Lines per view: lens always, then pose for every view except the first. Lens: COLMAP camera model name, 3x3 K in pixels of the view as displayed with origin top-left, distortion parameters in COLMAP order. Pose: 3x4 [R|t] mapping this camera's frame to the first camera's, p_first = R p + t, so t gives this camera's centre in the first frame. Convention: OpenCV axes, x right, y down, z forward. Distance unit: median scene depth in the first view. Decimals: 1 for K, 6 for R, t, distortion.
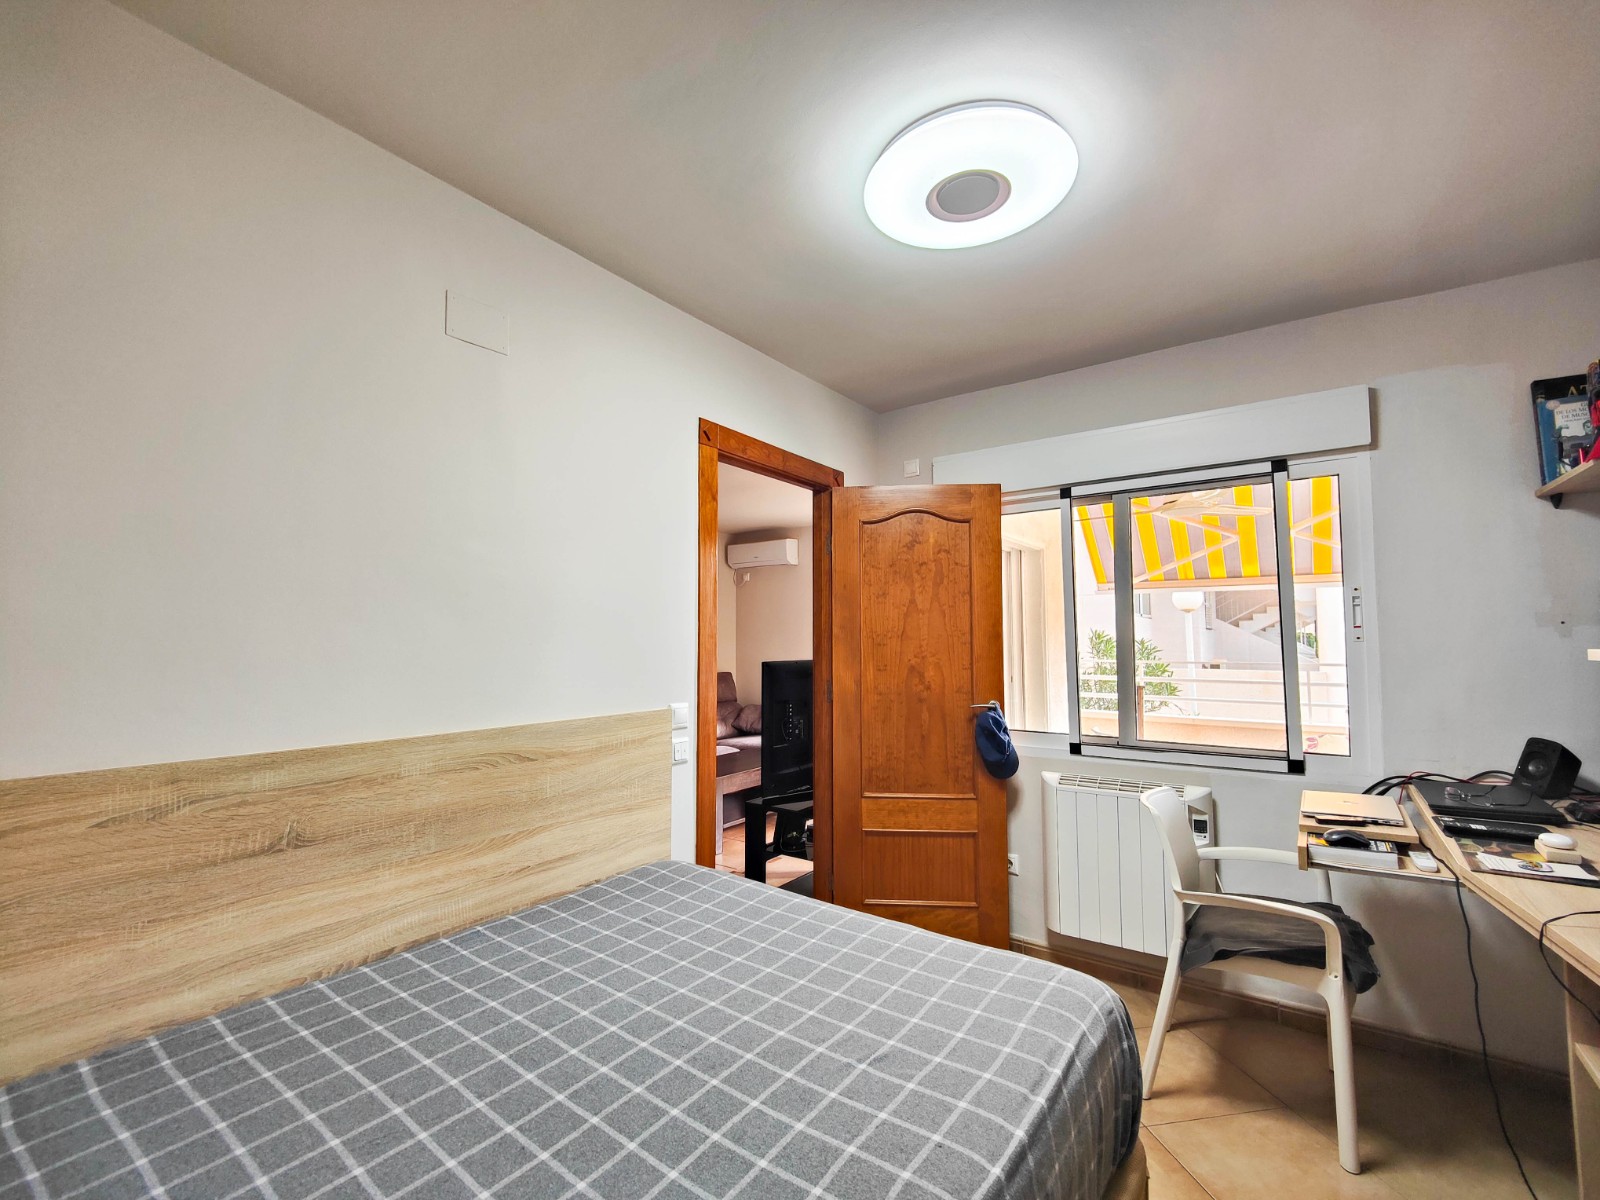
lens RADIAL K [[711.3, 0, 808.0], [0, 711.3, 606.6], [0, 0, 1]] dist [0.037523, -0.027092]
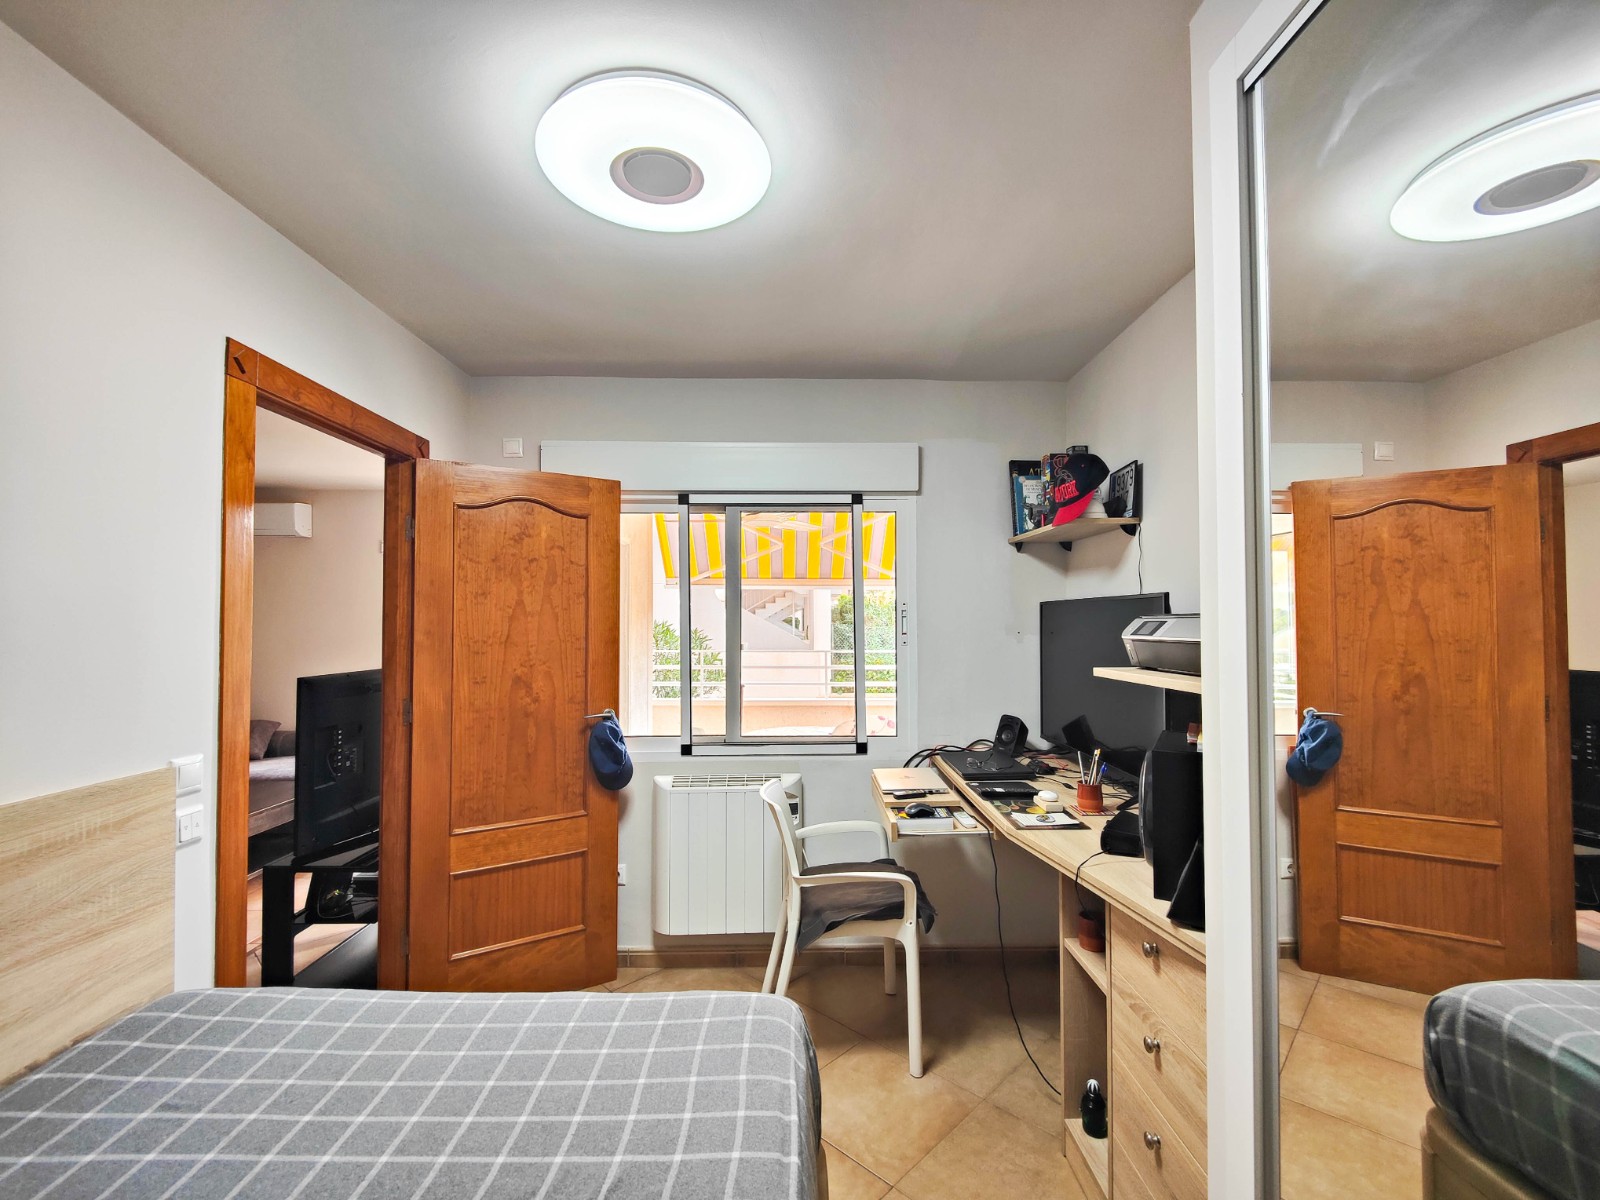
lens RADIAL K [[704.2, 0, 804.4], [0, 704.2, 604.3], [0, 0, 1]] dist [0.036576, -0.028290]
pose [[0.798867, 0.015785, 0.601301, -0.105046], [-0.032108, 0.999349, 0.016424, -0.033199], [-0.600650, -0.032428, 0.798854, 0.099422]]
